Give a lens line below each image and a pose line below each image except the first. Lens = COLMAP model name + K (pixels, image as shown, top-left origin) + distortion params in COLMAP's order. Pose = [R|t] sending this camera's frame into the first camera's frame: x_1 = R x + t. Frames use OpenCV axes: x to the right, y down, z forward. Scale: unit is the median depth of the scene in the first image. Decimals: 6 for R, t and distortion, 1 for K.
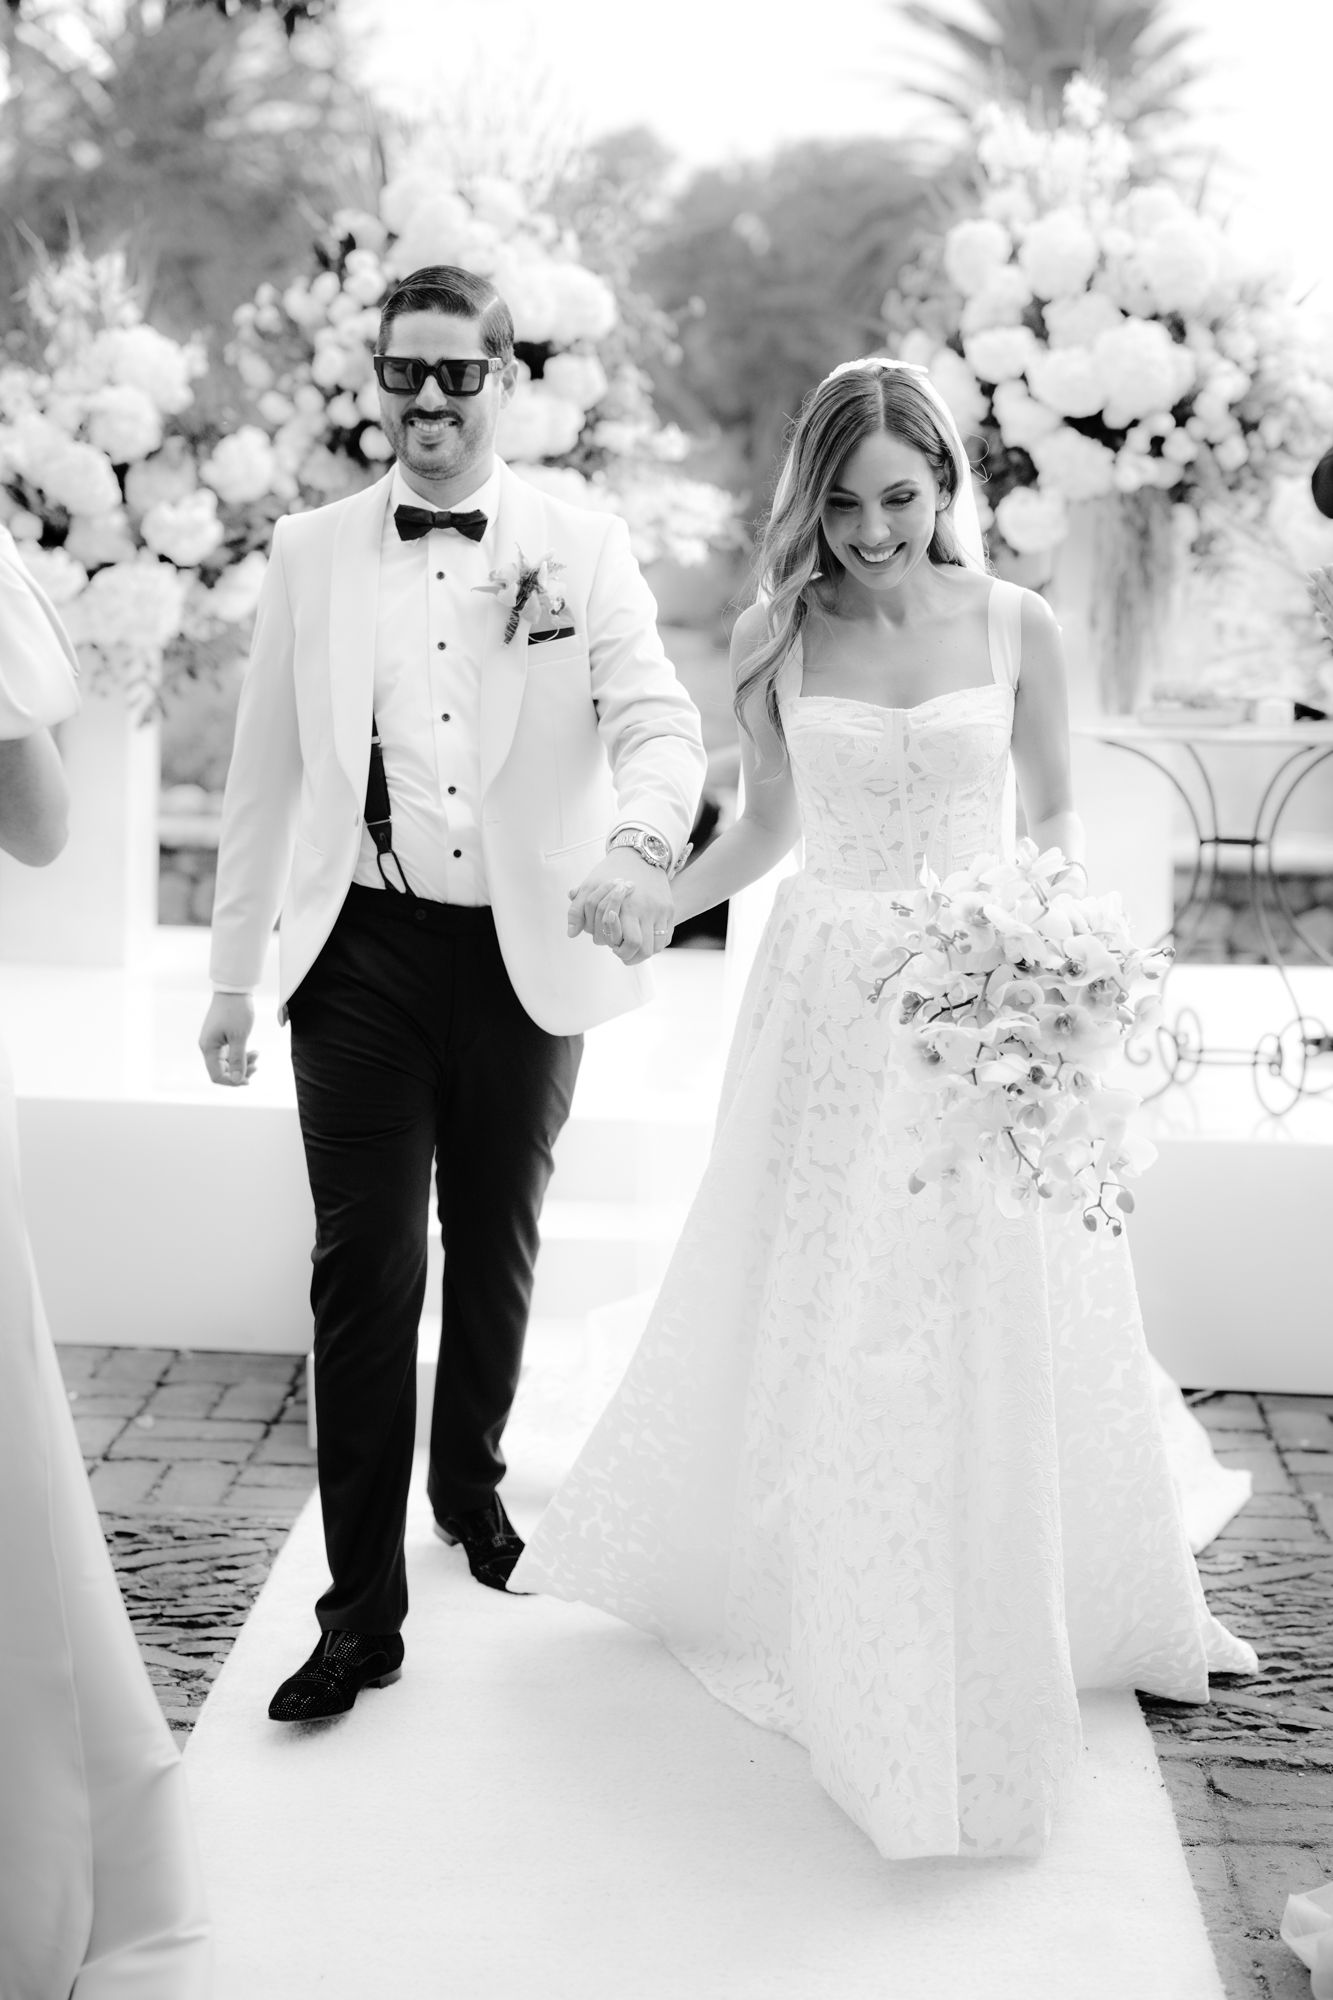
lens RADIAL K [[3038.1, 0, 666.9], [0, 3038.1, 999.7], [0, 0, 1]] dist [0.014065, 0.030373]
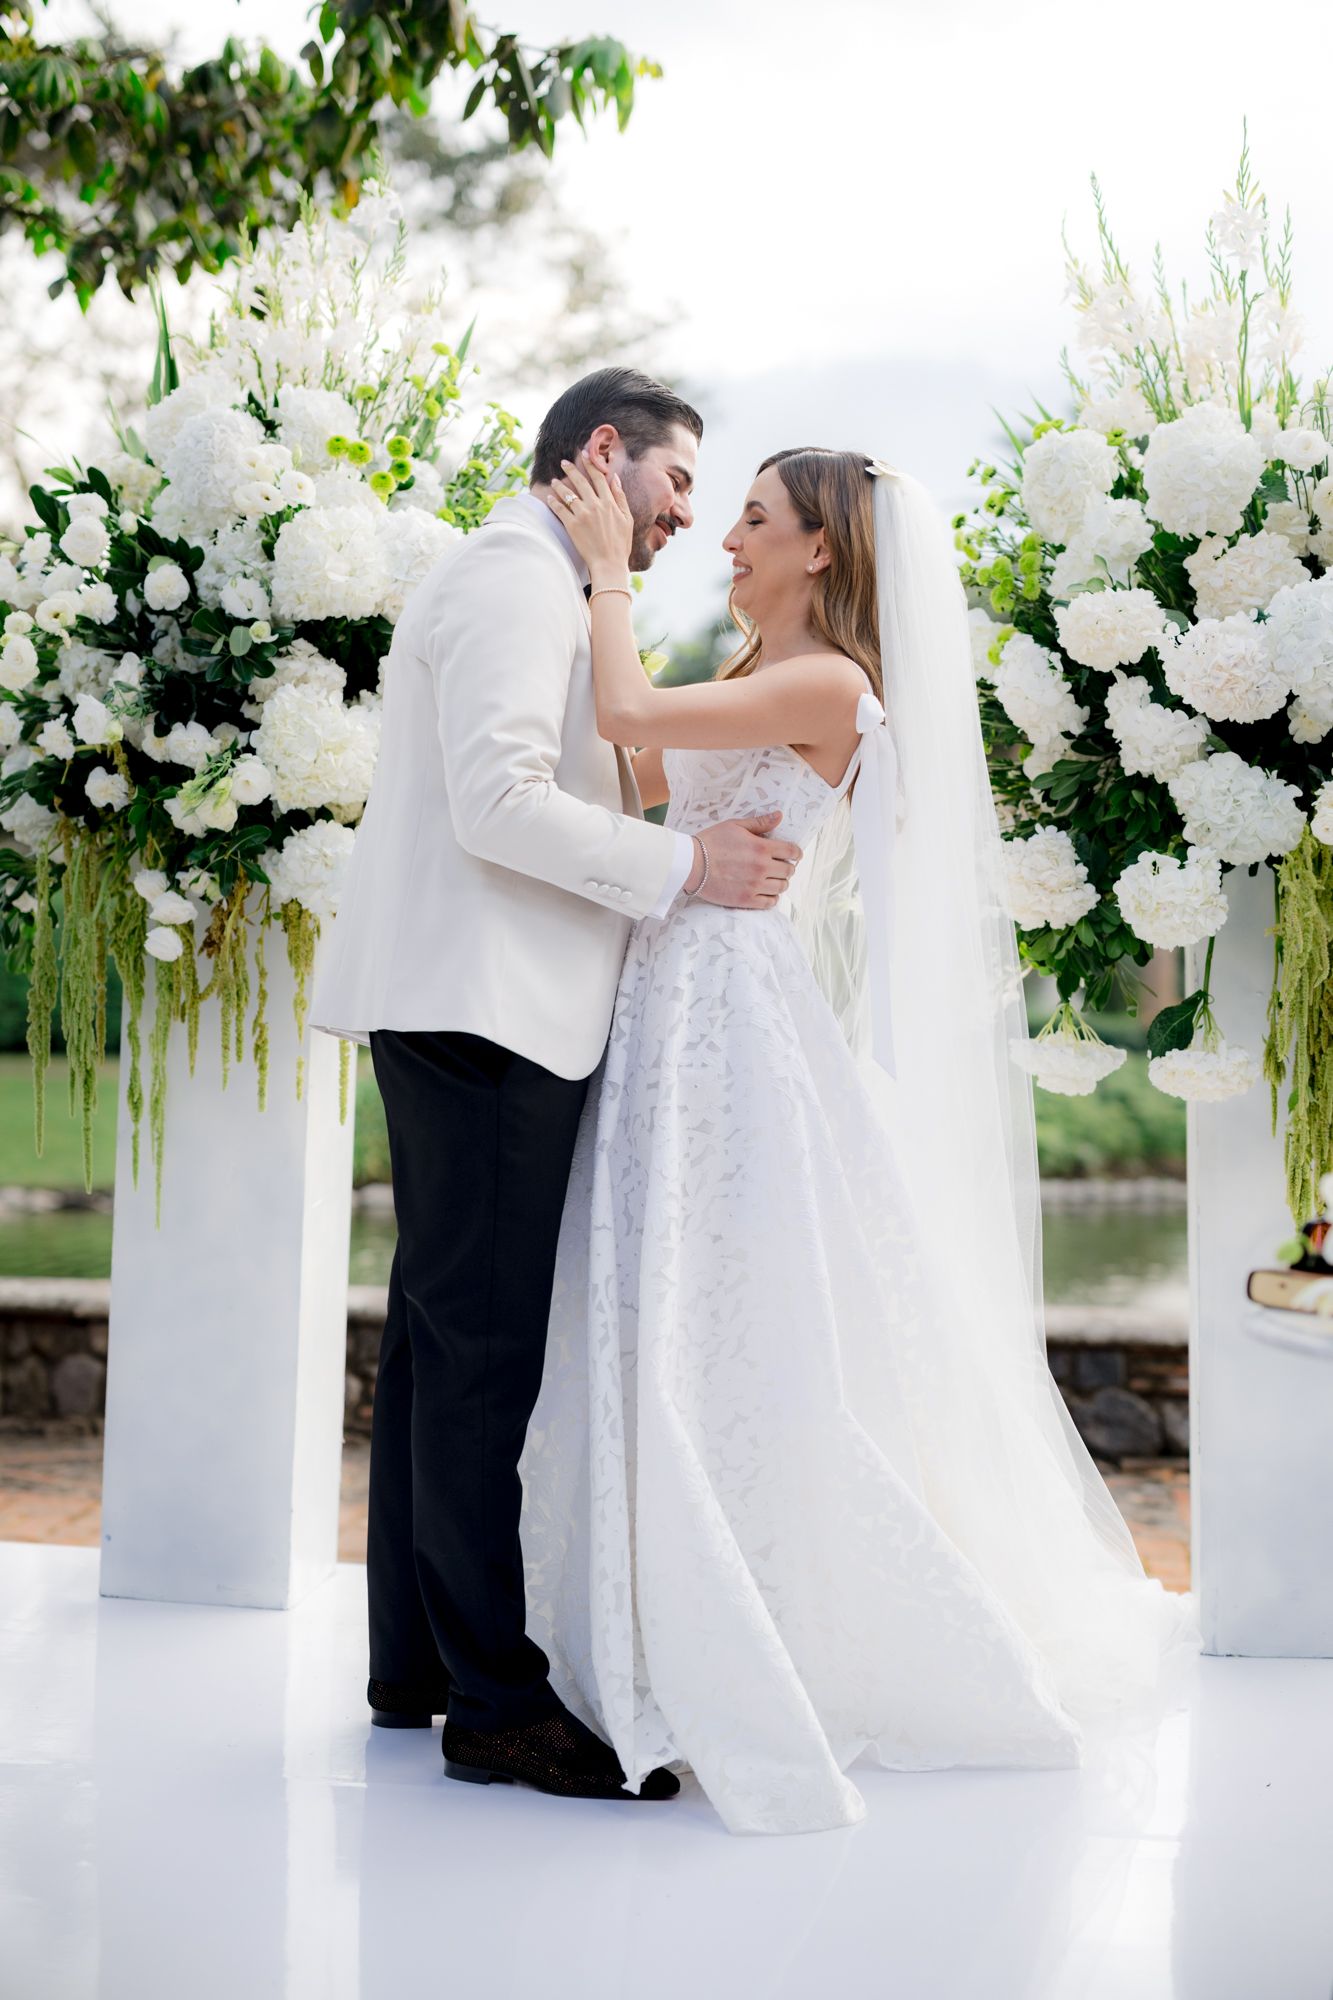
lens RADIAL K [[2909.6, 0, 639.3], [0, 2909.6, 995.2], [0, 0, 1]] dist [-0.004689, 0.174885]
pose [[0.998455, -0.009367, -0.054769, 0.046297], [0.002147, 0.991457, -0.130419, -0.063445], [0.055522, 0.130100, 0.989945, 0.422658]]
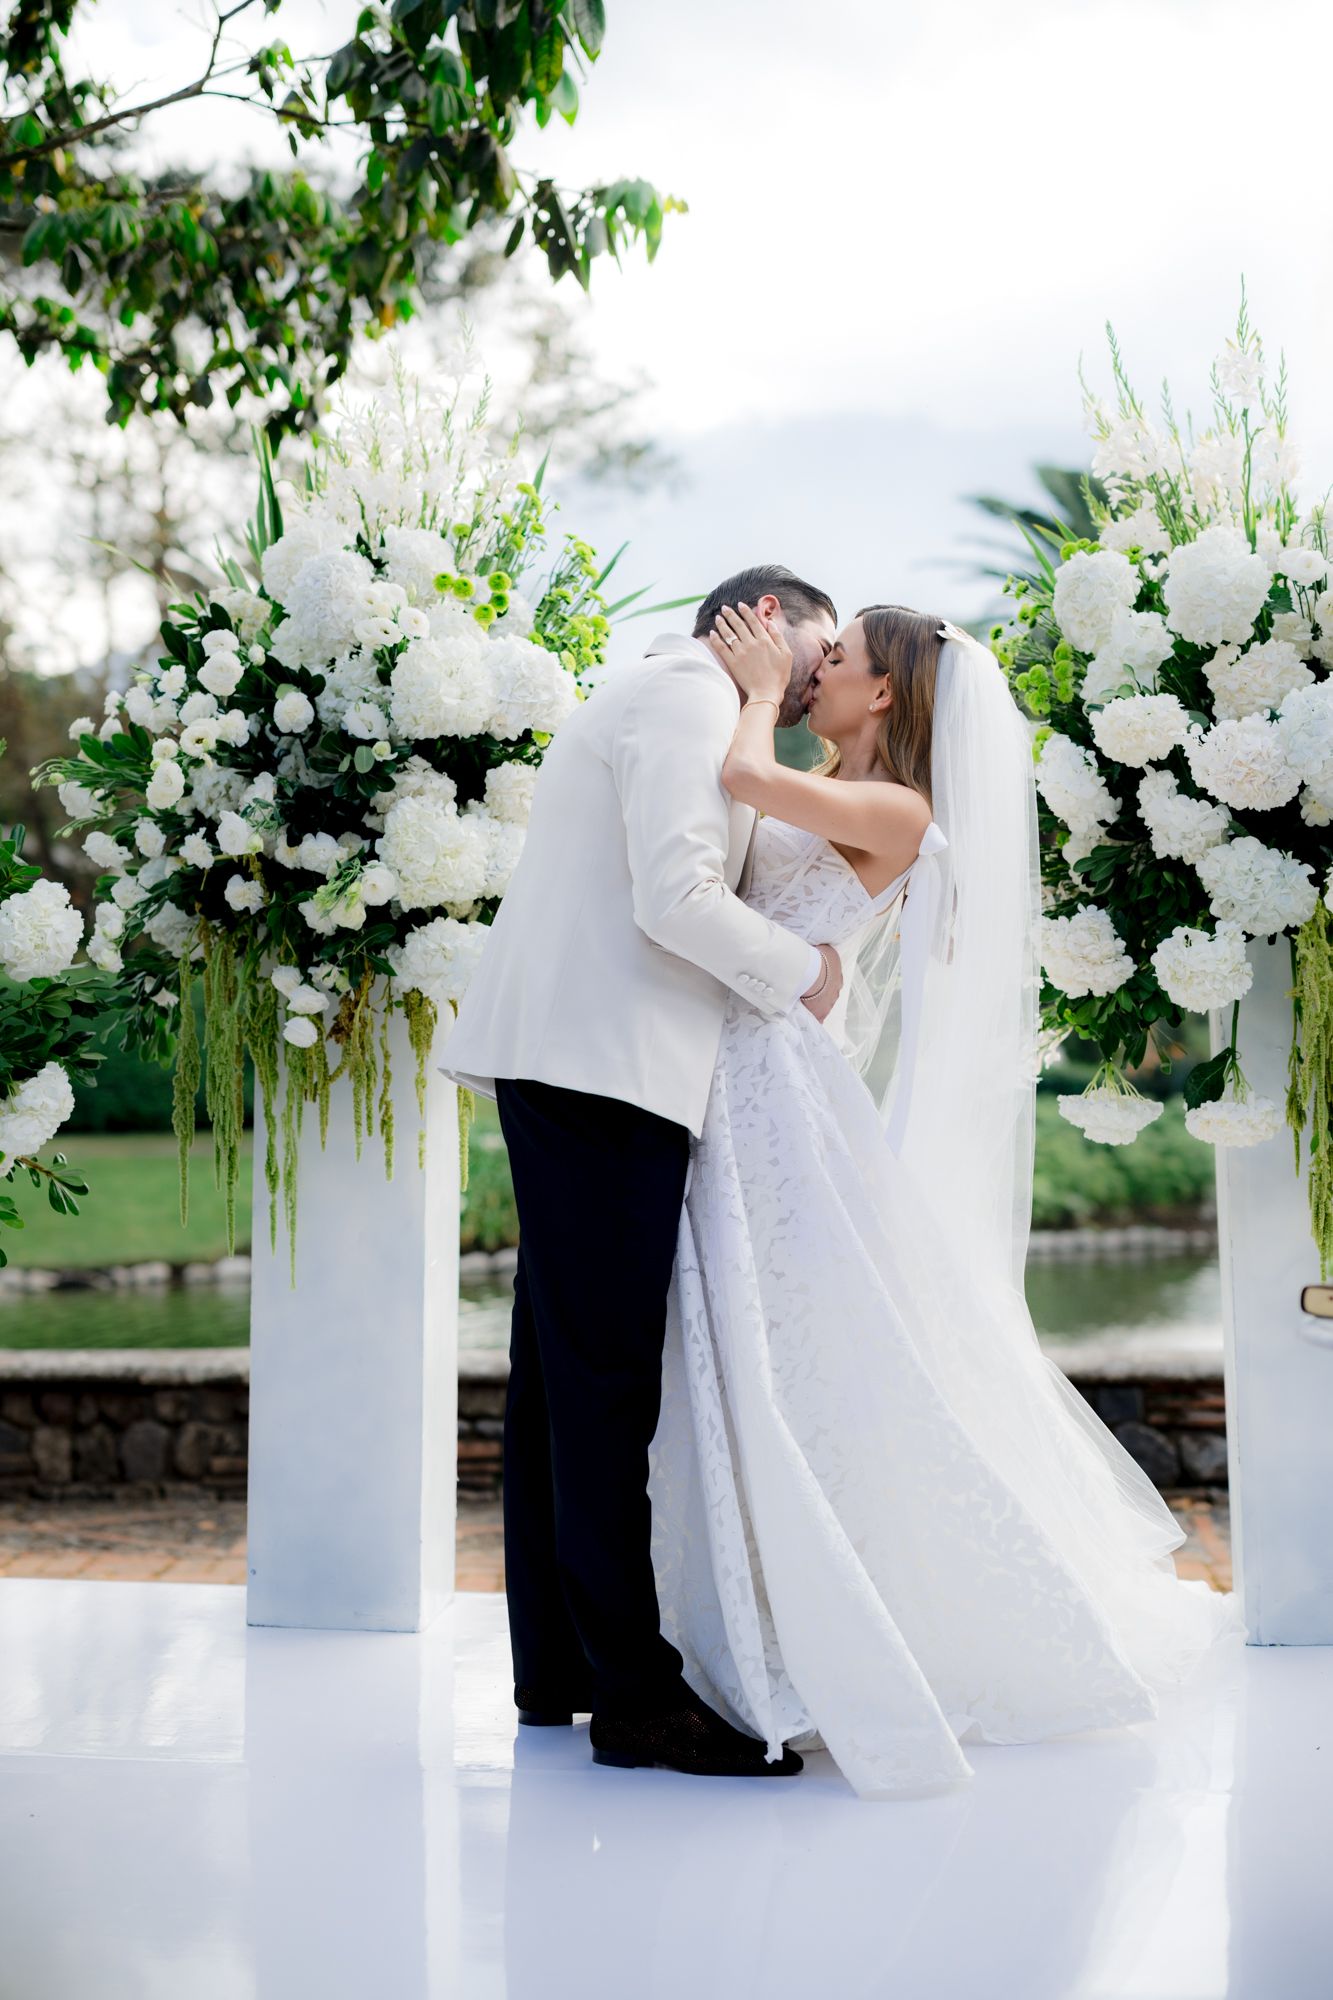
lens RADIAL K [[2900.7, 0, 676.2], [0, 2900.7, 994.9], [0, 0, 1]] dist [0.026145, -0.046660]
pose [[0.998624, -0.038328, -0.035787, 0.026231], [0.032492, 0.987940, -0.151390, -0.057048], [0.041158, 0.150019, 0.987826, 0.353687]]
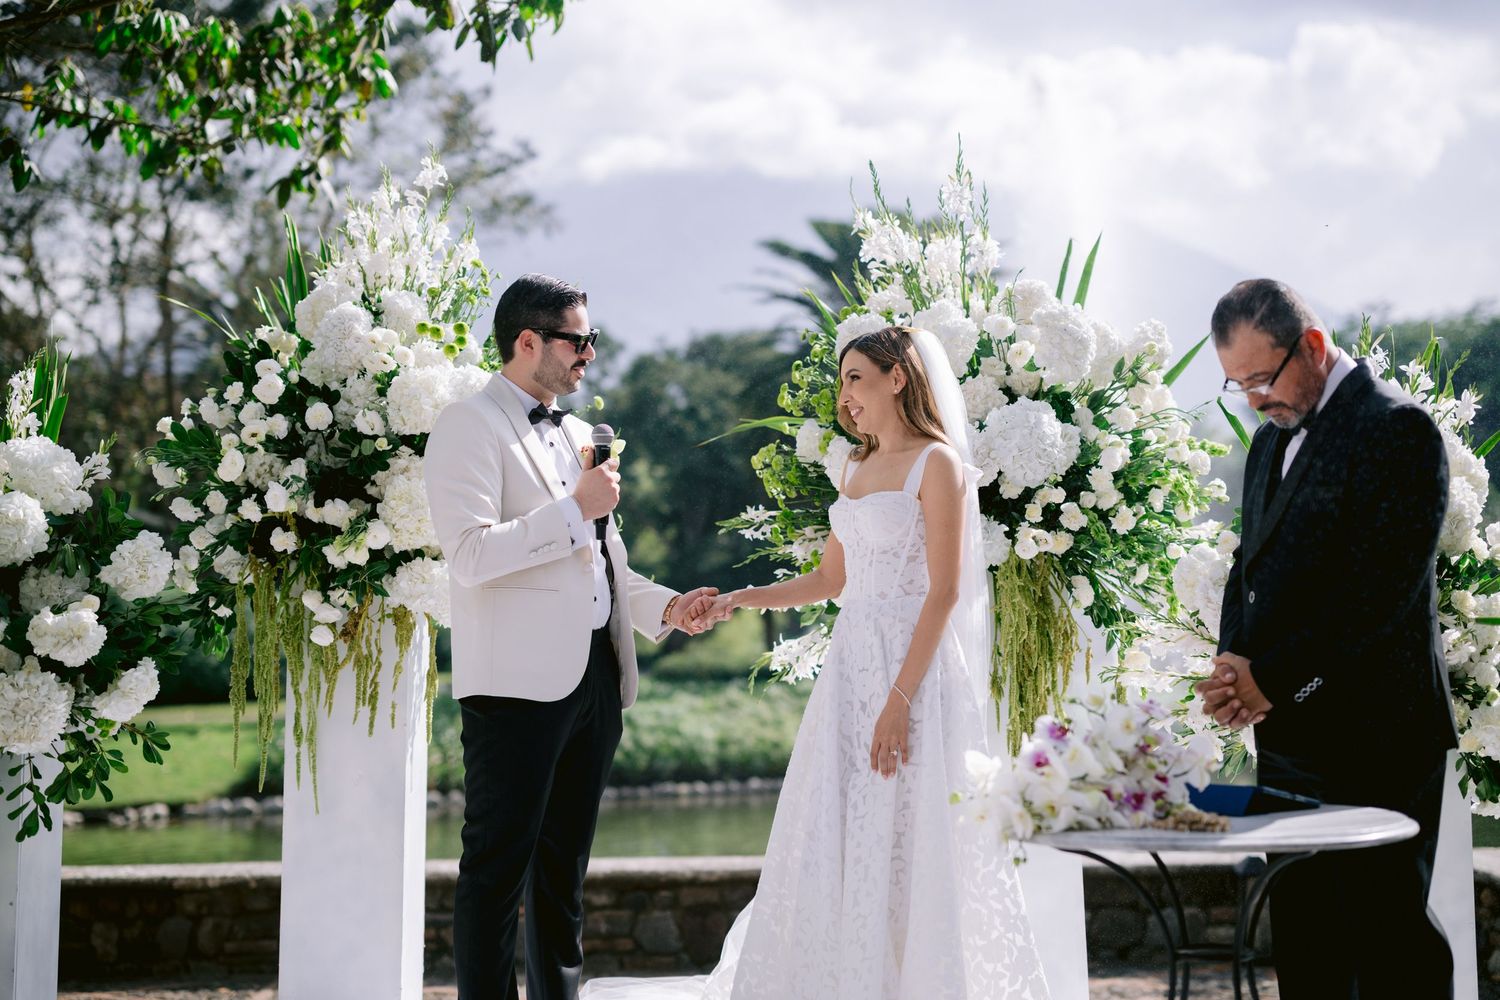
lens RADIAL K [[2138.8, 0, 732.7], [0, 2138.8, 526.0], [0, 0, 1]] dist [-0.003263, 0.163588]
pose [[0.998066, -0.034790, 0.051520, 0.017226], [0.043710, 0.982021, -0.183639, -0.051058], [-0.044205, 0.185536, 0.981643, 0.295815]]
